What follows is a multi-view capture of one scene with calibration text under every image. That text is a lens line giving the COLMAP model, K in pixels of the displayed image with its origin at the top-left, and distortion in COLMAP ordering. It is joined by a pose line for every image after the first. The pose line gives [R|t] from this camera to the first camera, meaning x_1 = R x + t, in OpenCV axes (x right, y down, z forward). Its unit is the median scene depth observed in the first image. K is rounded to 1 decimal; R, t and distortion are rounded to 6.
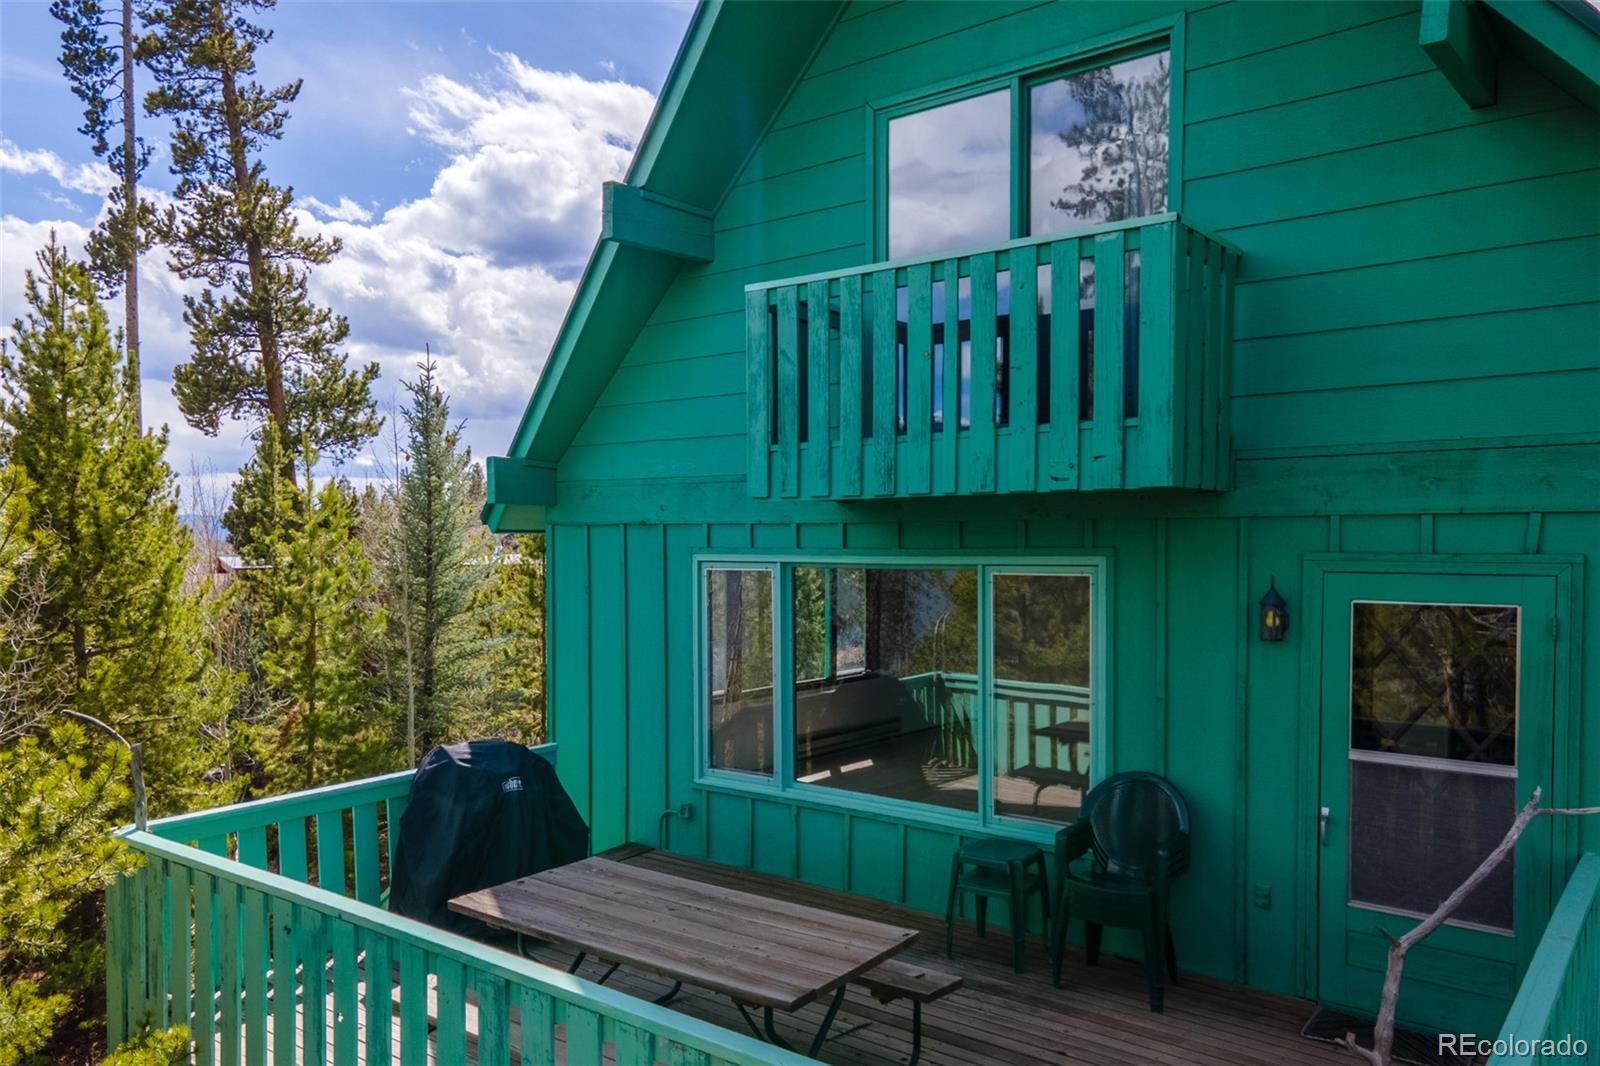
lens RADIAL K [[1154.4, 0, 795.9], [0, 1154.4, 566.9], [0, 0, 1]] dist [0.023484, -0.054932]
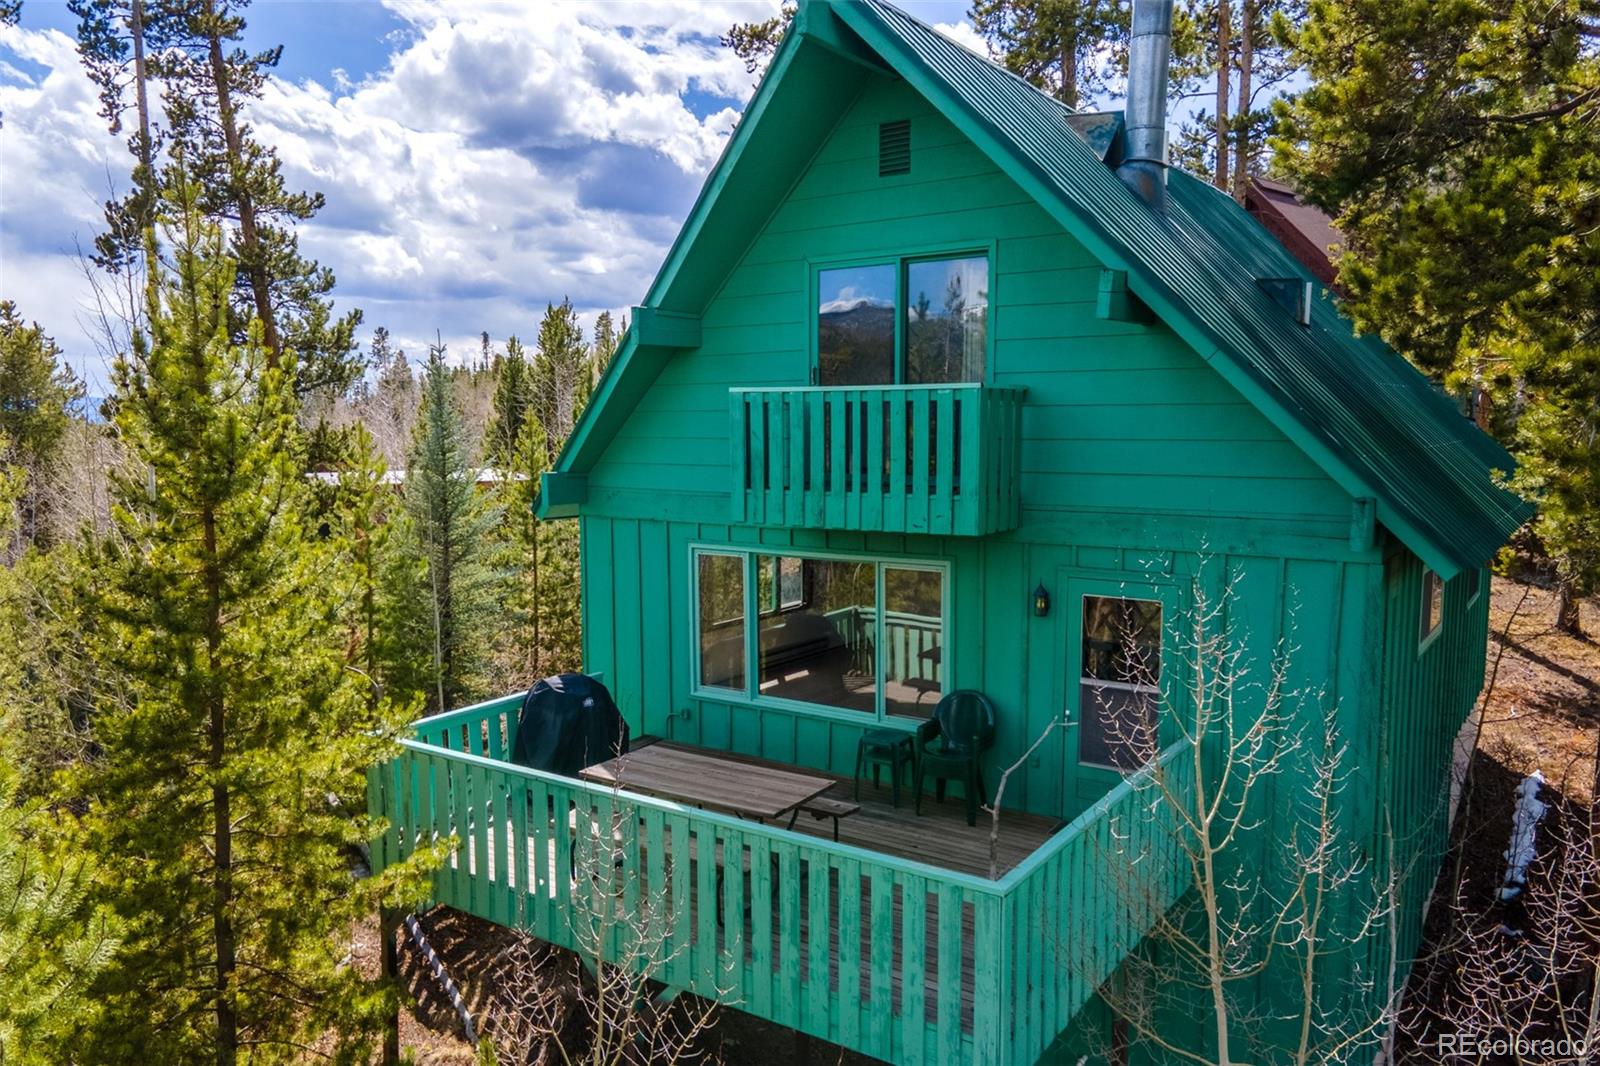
lens RADIAL K [[1136.2, 0, 800.0], [0, 1136.2, 533.0], [0, 0, 1]] dist [-0.002122, 0.000182]
pose [[0.997902, -0.006963, 0.064360, -0.040779], [0.002620, 0.997727, 0.067329, -0.125505], [-0.064682, -0.067019, 0.995653, -0.476122]]
